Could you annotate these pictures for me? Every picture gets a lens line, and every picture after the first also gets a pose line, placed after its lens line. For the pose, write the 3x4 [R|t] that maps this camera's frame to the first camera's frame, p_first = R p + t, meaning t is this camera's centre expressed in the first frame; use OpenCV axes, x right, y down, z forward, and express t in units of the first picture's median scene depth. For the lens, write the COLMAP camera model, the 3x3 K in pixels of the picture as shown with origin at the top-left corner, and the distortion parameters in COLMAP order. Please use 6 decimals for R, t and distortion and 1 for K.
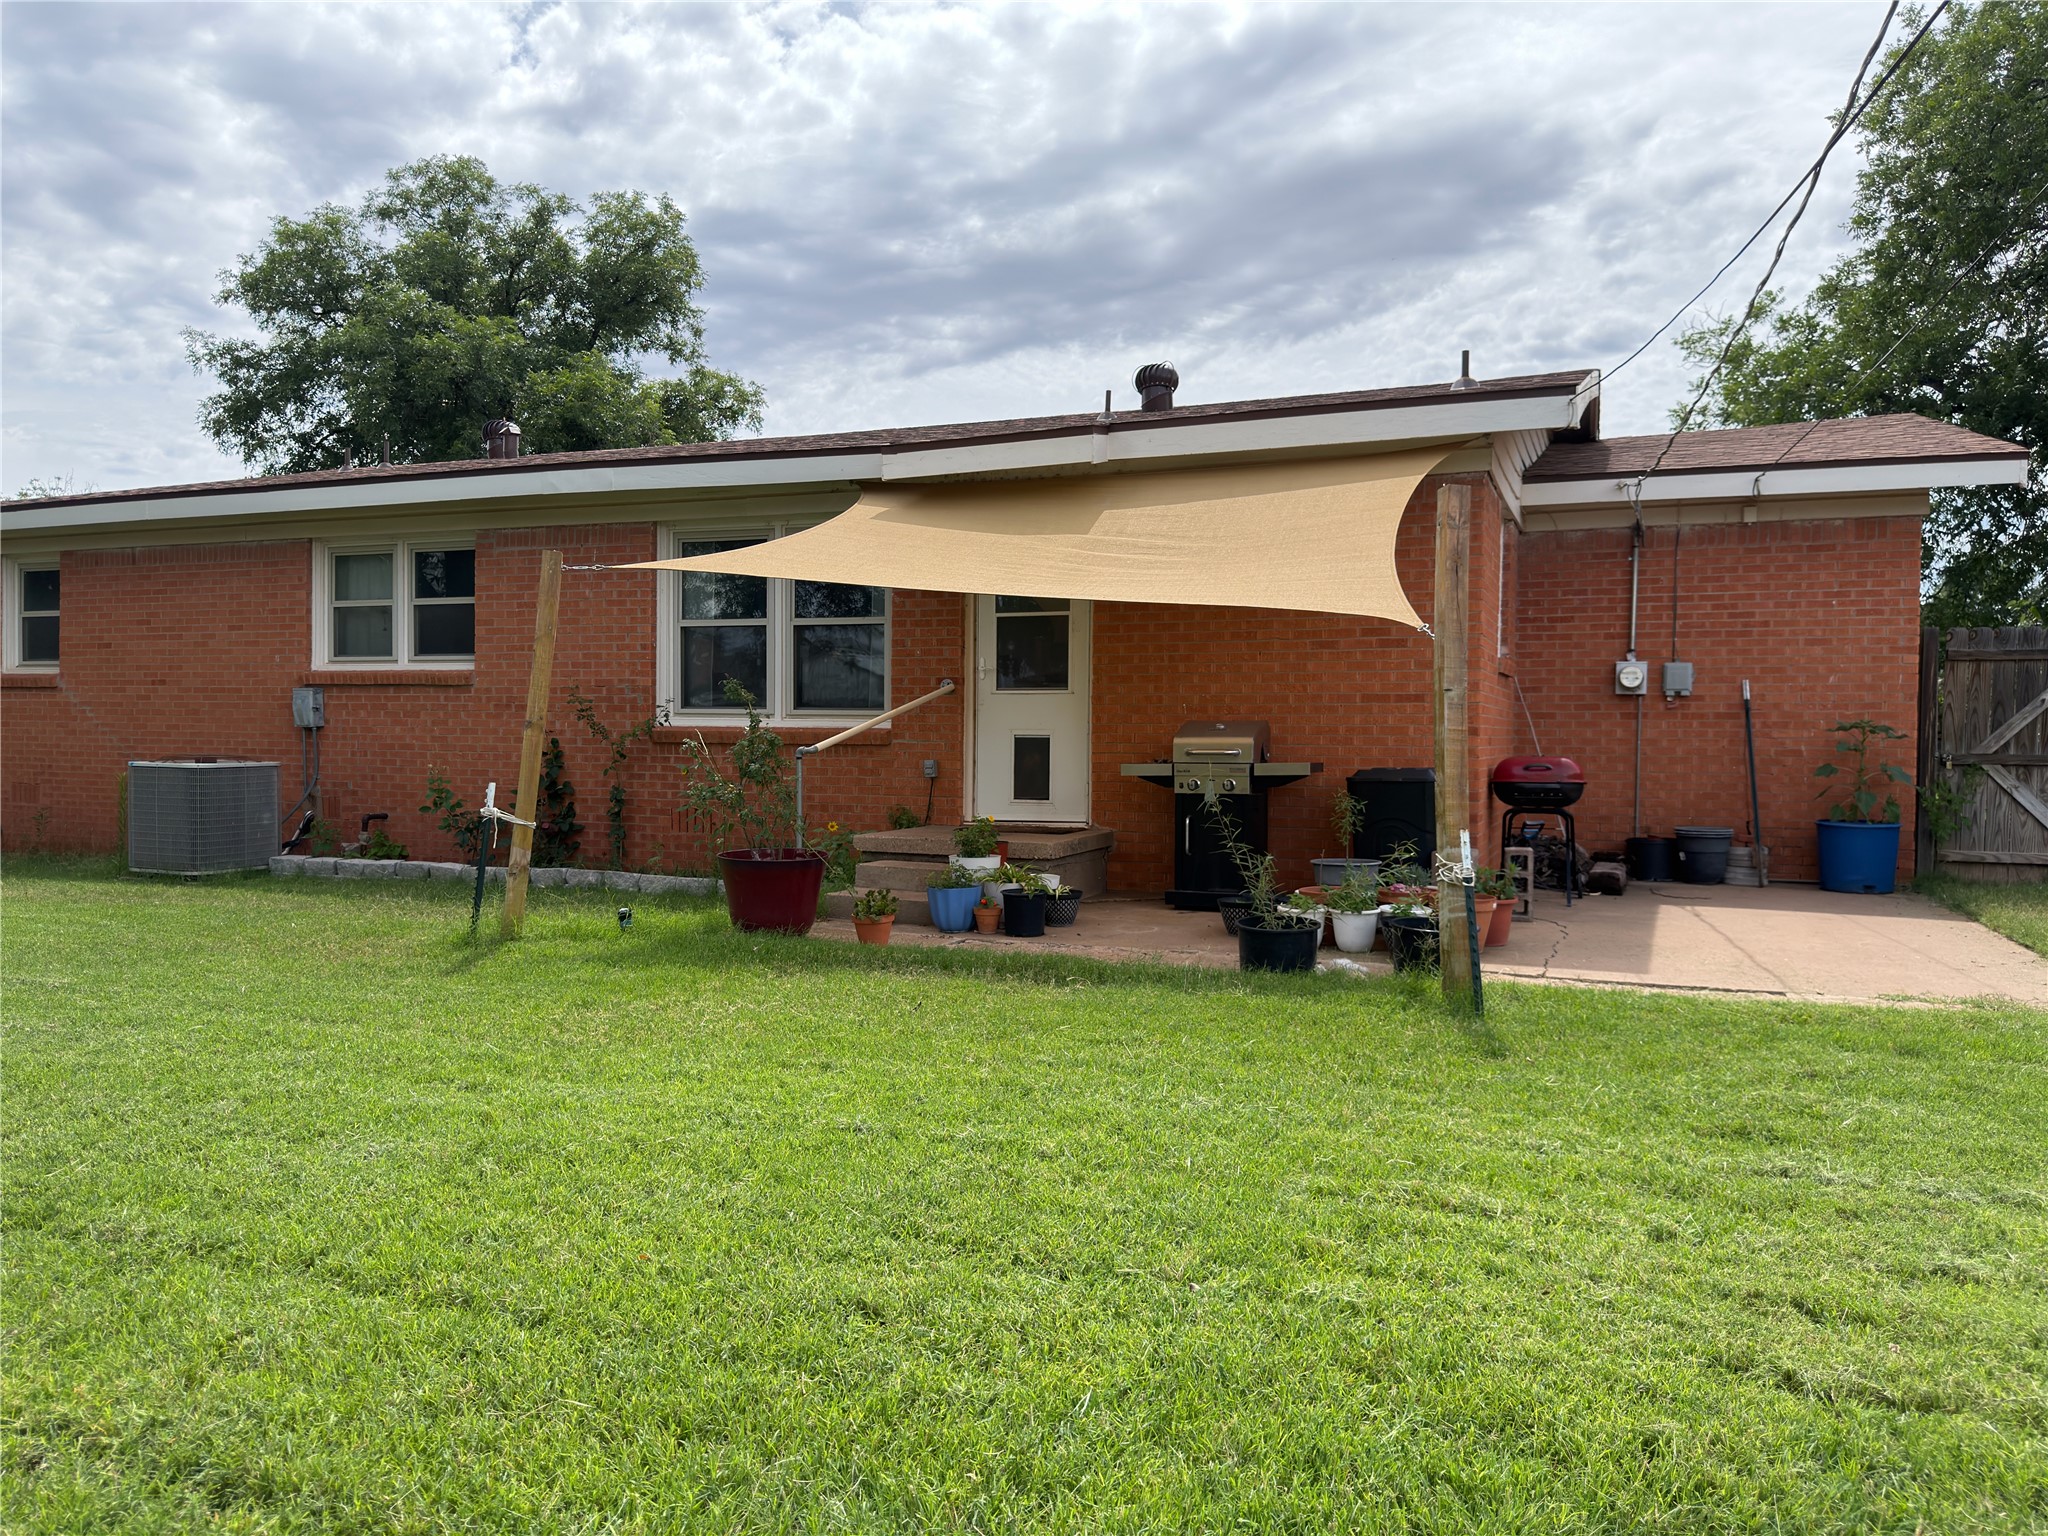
lens RADIAL K [[1419.6, 0, 1031.9], [0, 1419.6, 751.8], [0, 0, 1]] dist [0.055245, -0.001366]
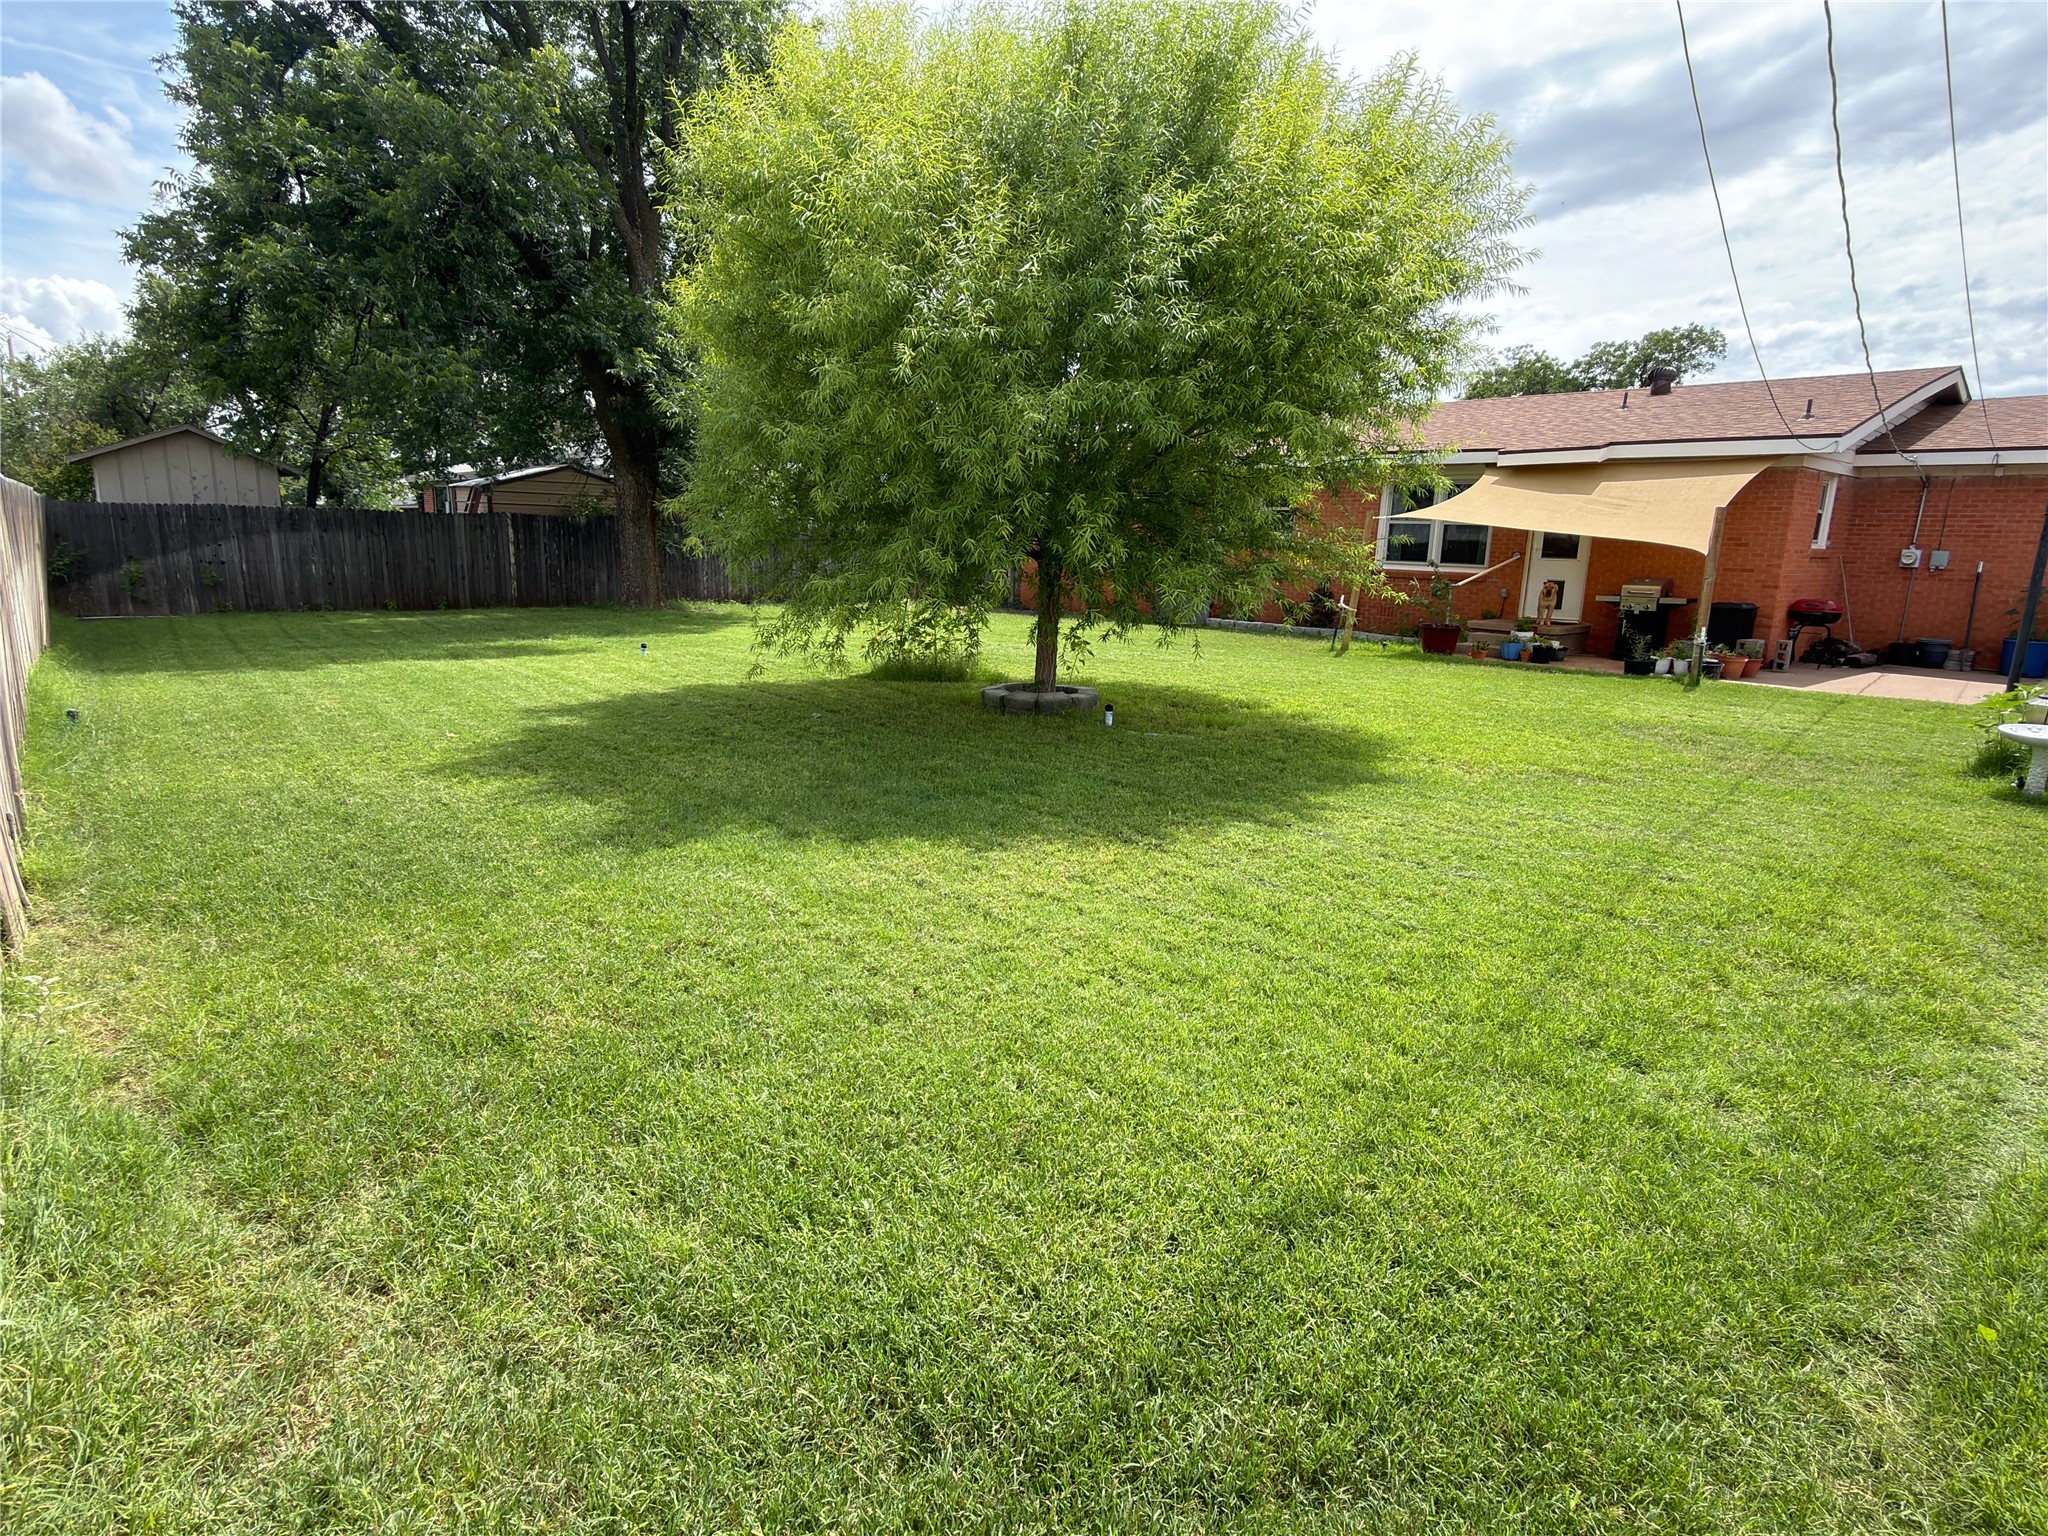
lens RADIAL K [[1072.5, 0, 1024.0], [0, 1072.5, 768.0], [0, 0, 1]] dist [-0.001351, -0.000723]
pose [[0.890517, 0.110211, -0.441398, 0.032589], [-0.022552, 0.979715, 0.199122, -0.040286], [0.454390, -0.167367, 0.874939, -0.931927]]
